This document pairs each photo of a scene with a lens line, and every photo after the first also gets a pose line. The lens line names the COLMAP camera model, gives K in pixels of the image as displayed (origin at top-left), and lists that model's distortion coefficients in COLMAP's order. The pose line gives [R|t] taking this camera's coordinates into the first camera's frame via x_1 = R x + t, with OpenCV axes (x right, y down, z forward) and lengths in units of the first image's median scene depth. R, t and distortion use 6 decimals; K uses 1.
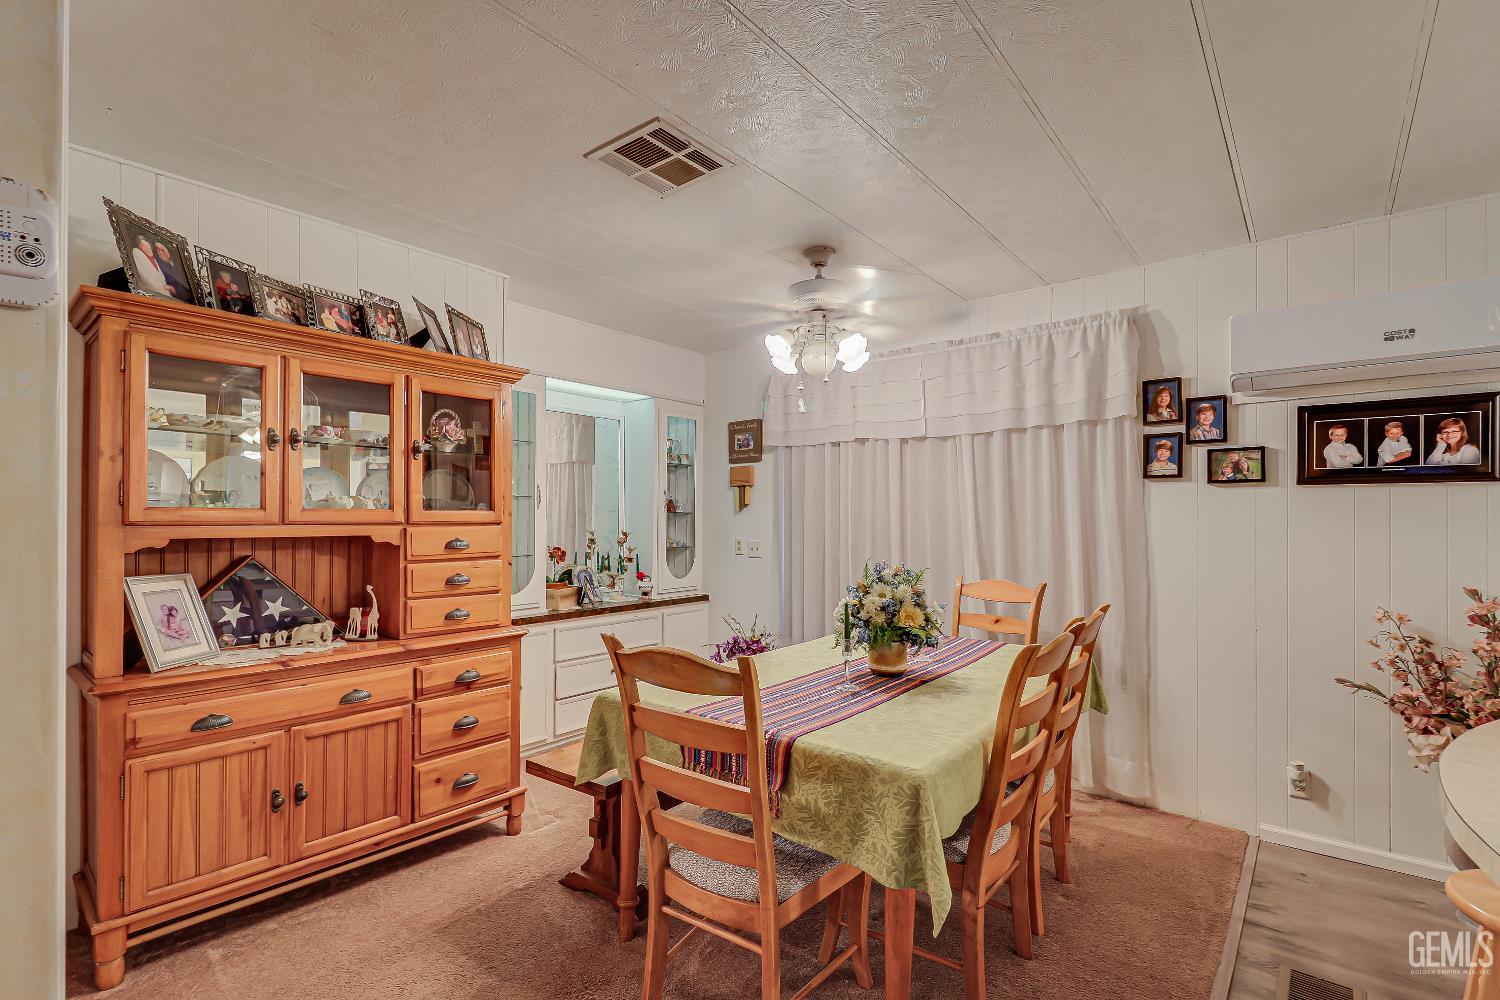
lens RADIAL K [[697.8, 0, 753.9], [0, 697.8, 501.7], [0, 0, 1]] dist [-0.004116, -0.000582]
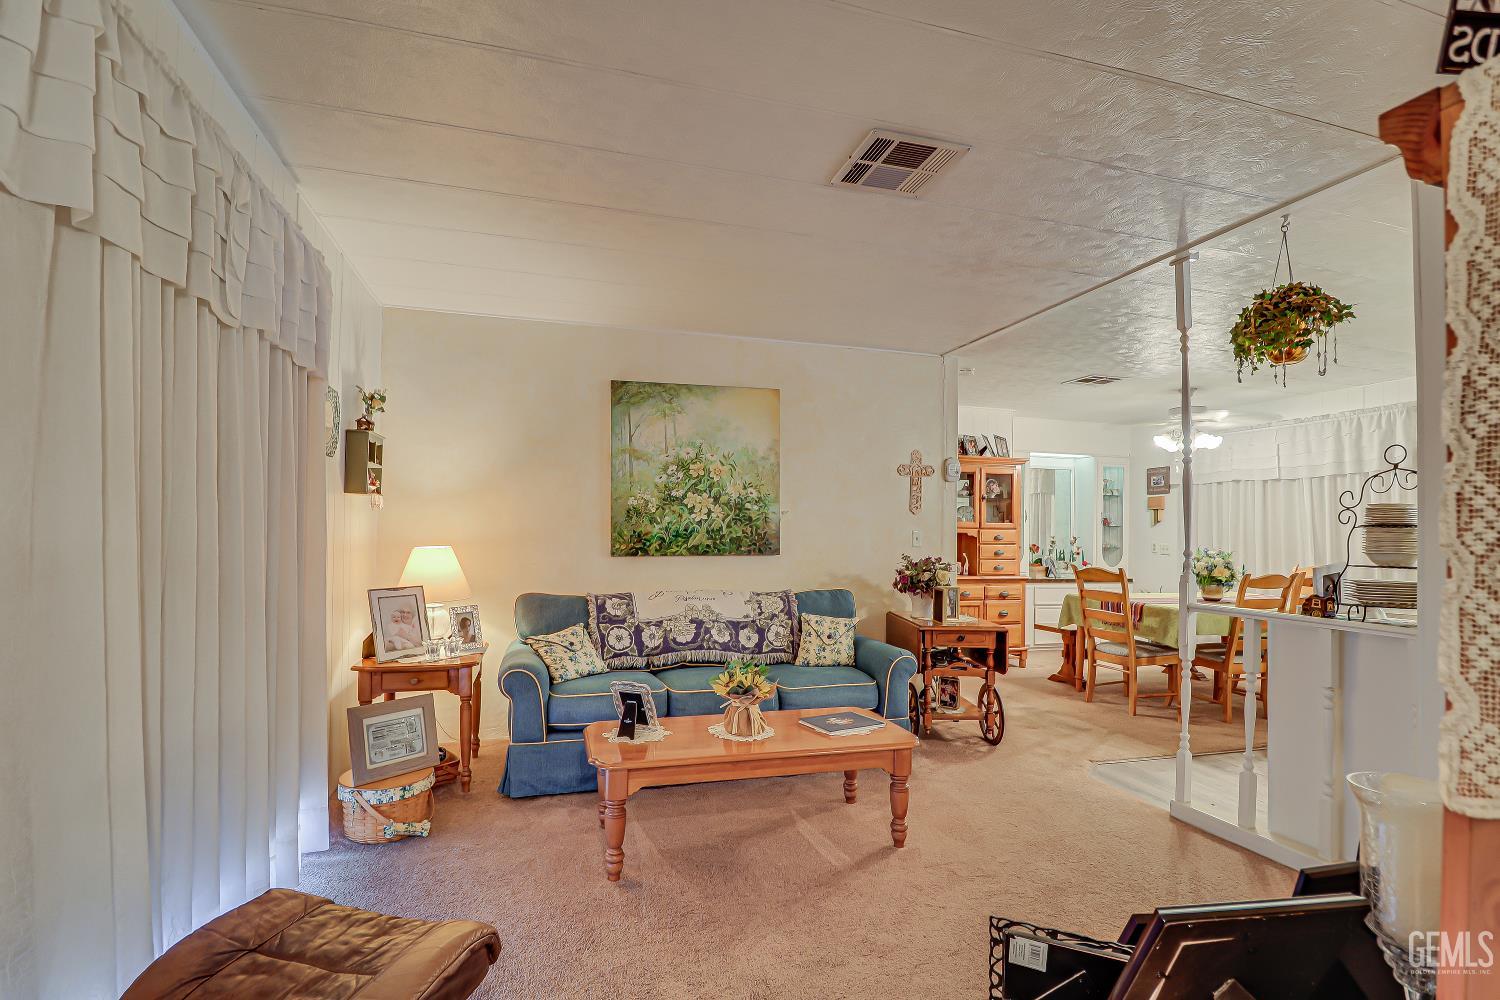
lens RADIAL K [[697.8, 0, 743.7], [0, 697.8, 517.9], [0, 0, 1]] dist [-0.004116, -0.000582]
pose [[0.816228, 0.000278, -0.577729, 0.213878], [-0.000343, 1.000000, -0.000002, -0.004304], [0.577729, 0.000200, 0.816228, -1.319895]]
